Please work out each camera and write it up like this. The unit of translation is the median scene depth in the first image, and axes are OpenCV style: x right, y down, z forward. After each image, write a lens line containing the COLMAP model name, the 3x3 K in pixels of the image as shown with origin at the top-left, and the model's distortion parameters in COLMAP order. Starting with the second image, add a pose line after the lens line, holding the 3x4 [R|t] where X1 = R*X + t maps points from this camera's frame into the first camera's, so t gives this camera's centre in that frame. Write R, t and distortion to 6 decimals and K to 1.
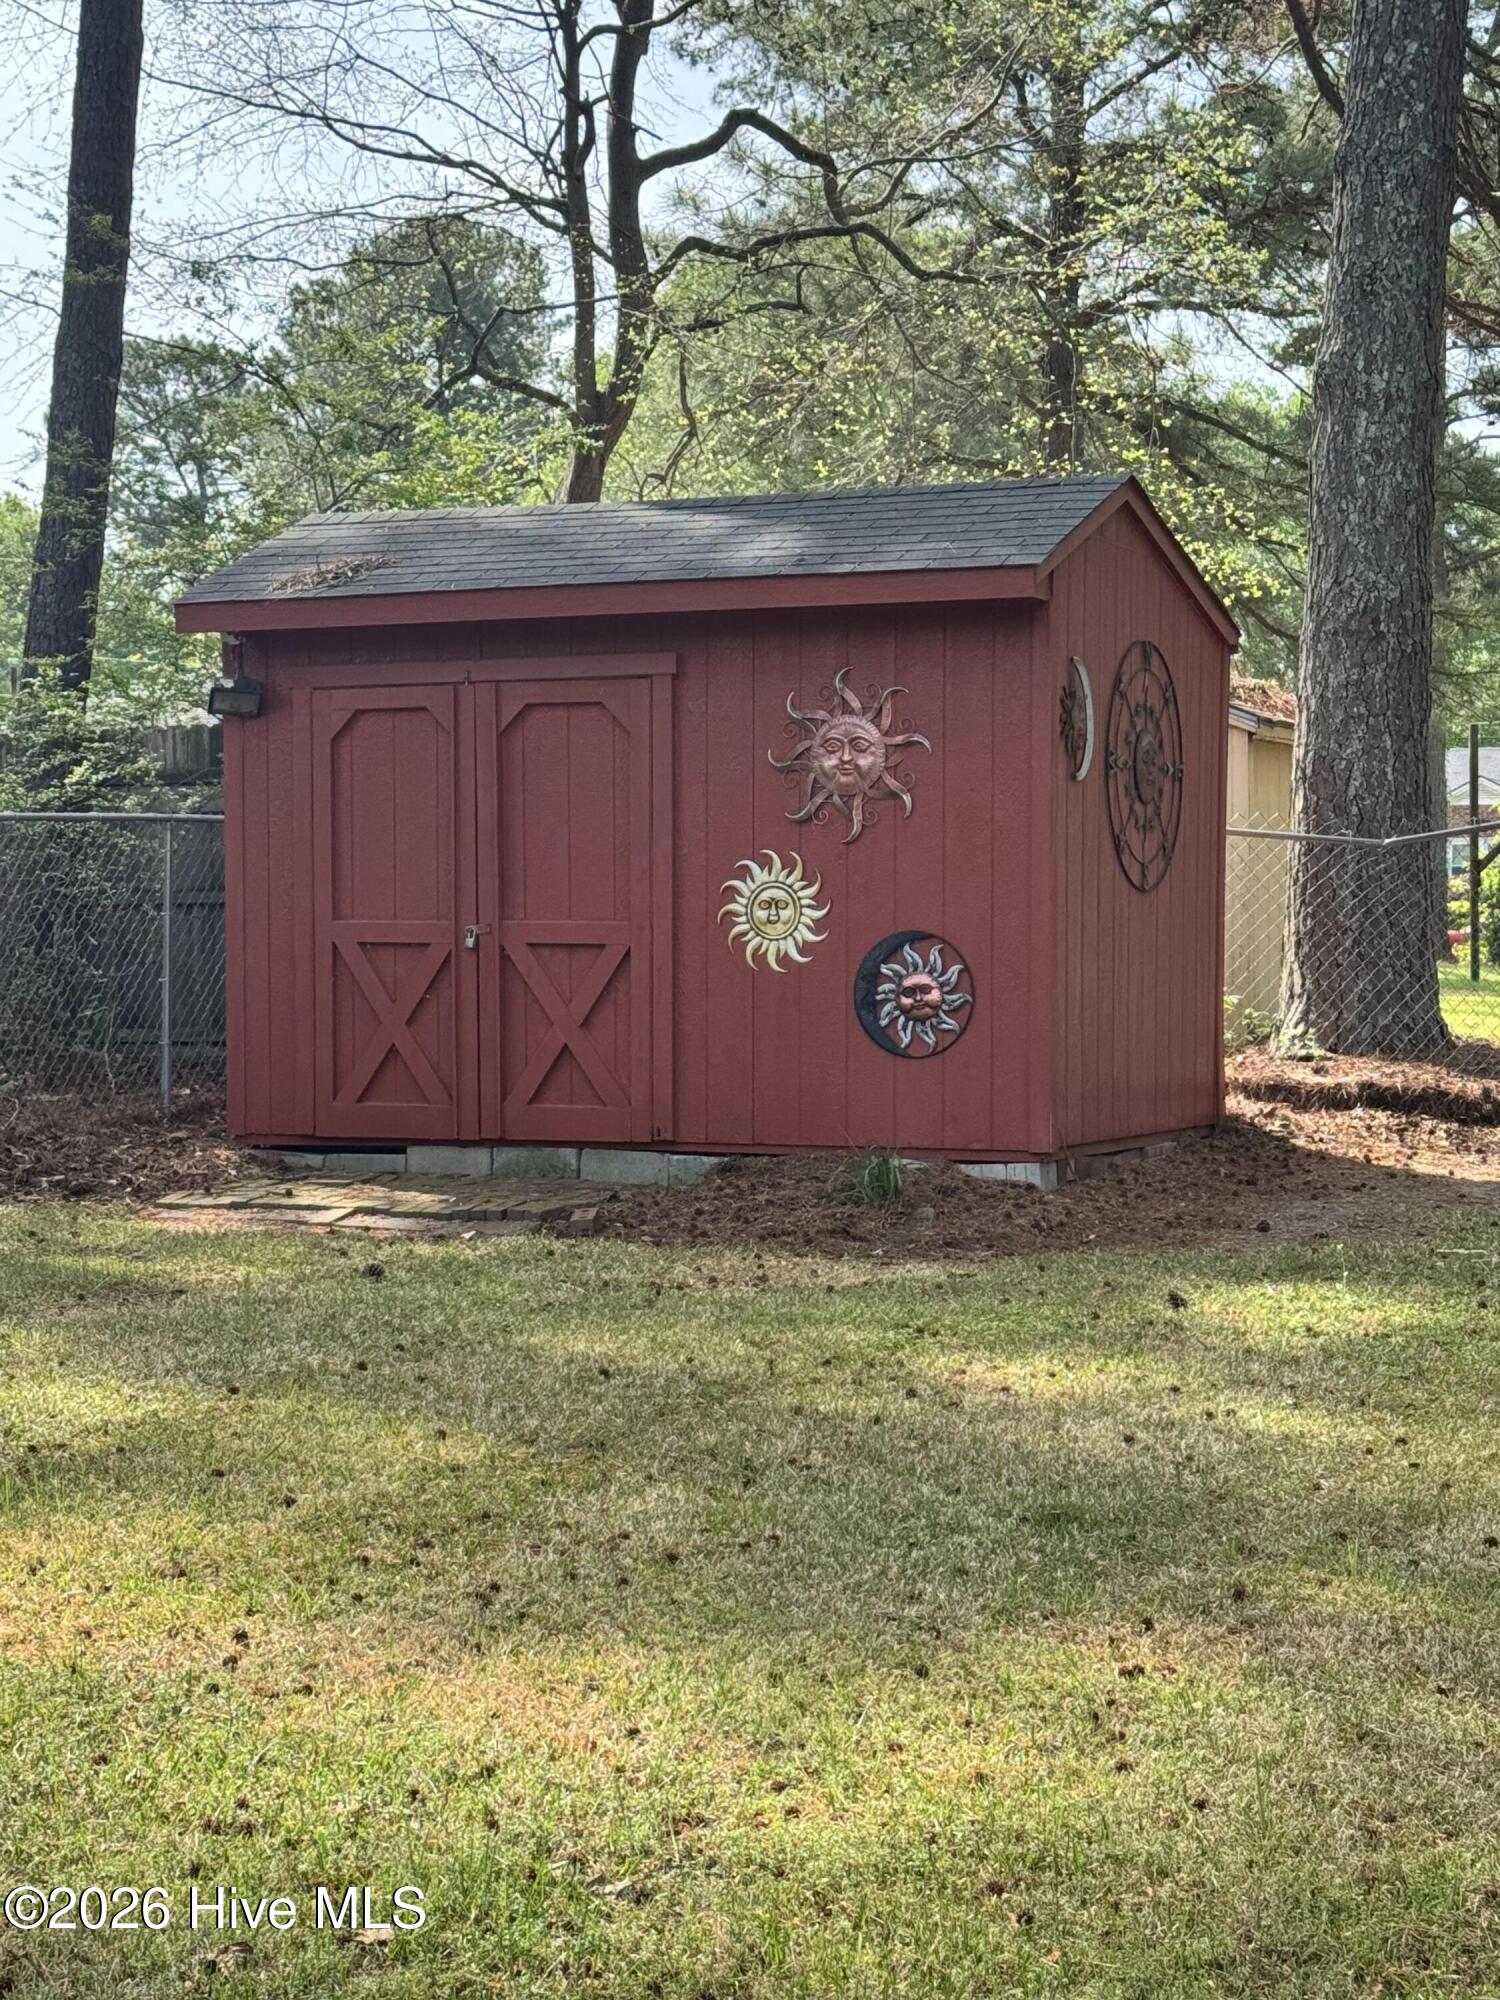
lens RADIAL K [[3566.2, 0, 750.0], [0, 3566.2, 1000.0], [0, 0, 1]] dist [0.007379, 0.011373]
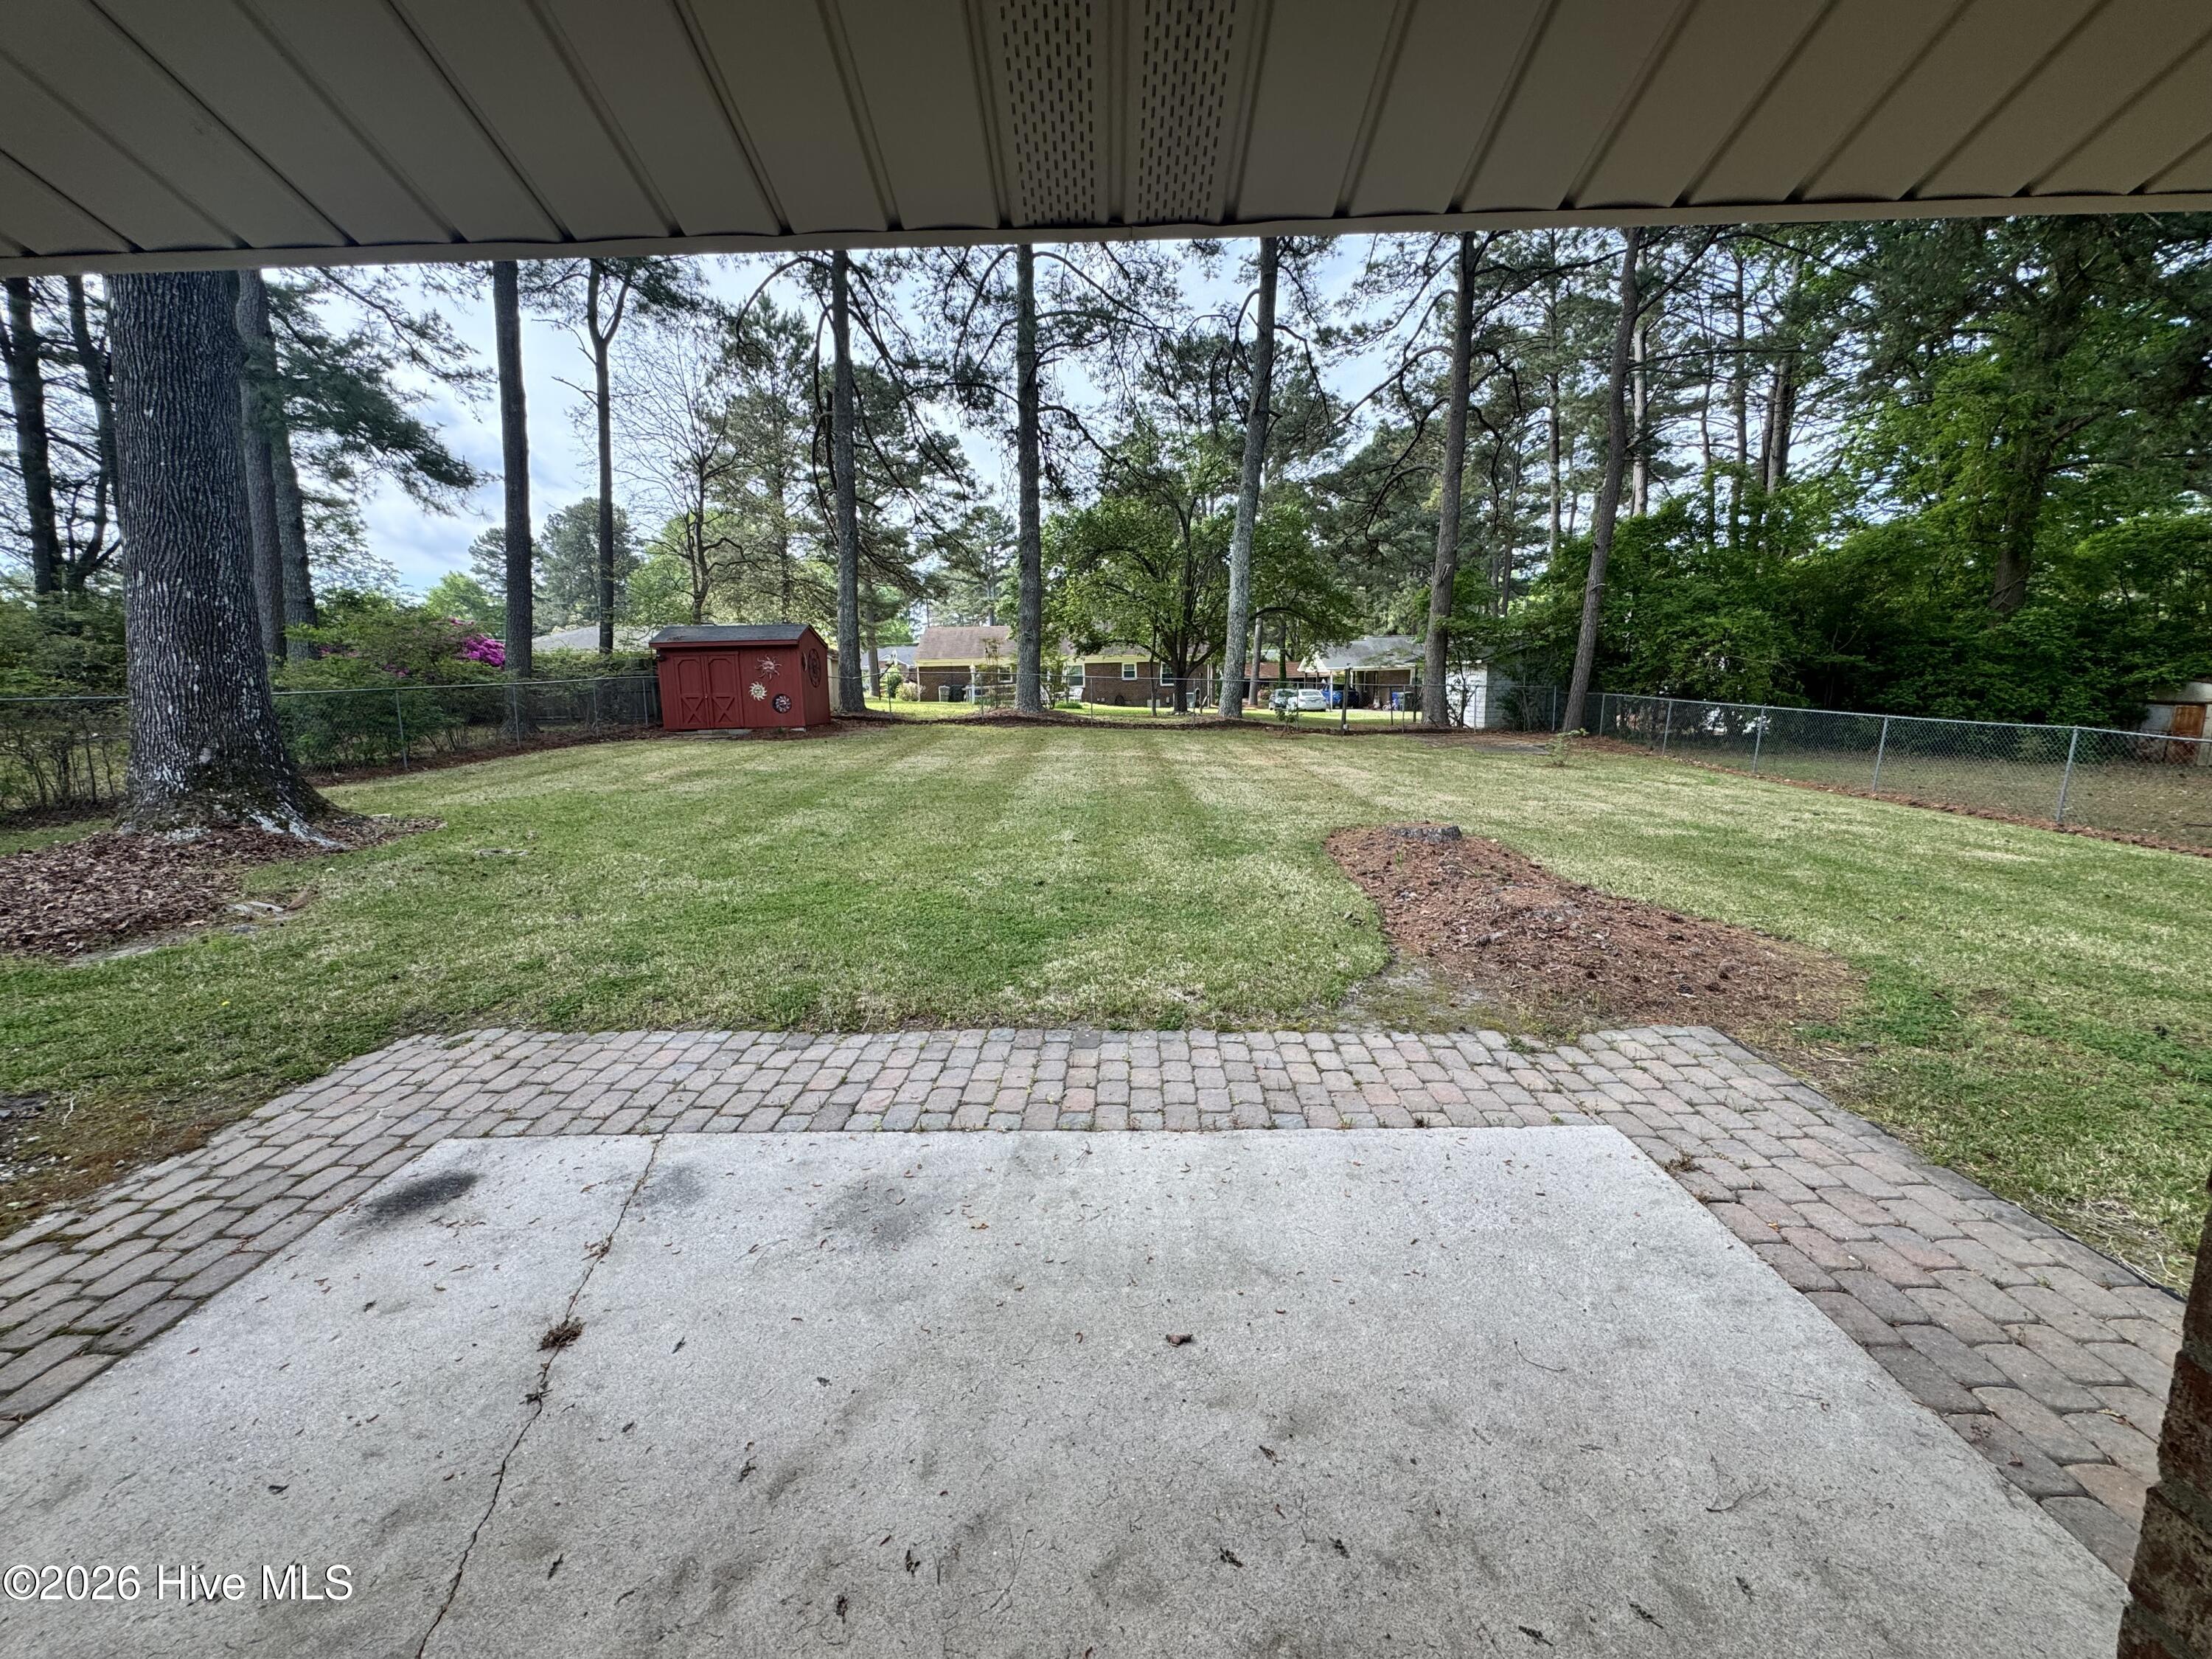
lens RADIAL K [[888.5, 0, 1106.0], [0, 888.5, 829.5], [0, 0, 1]] dist [0.000110, 0.000001]
pose [[0.907567, -0.086597, 0.410881, -0.089654], [0.028516, 0.988956, 0.145443, 0.006238], [-0.418938, -0.120283, 0.900013, -0.652940]]
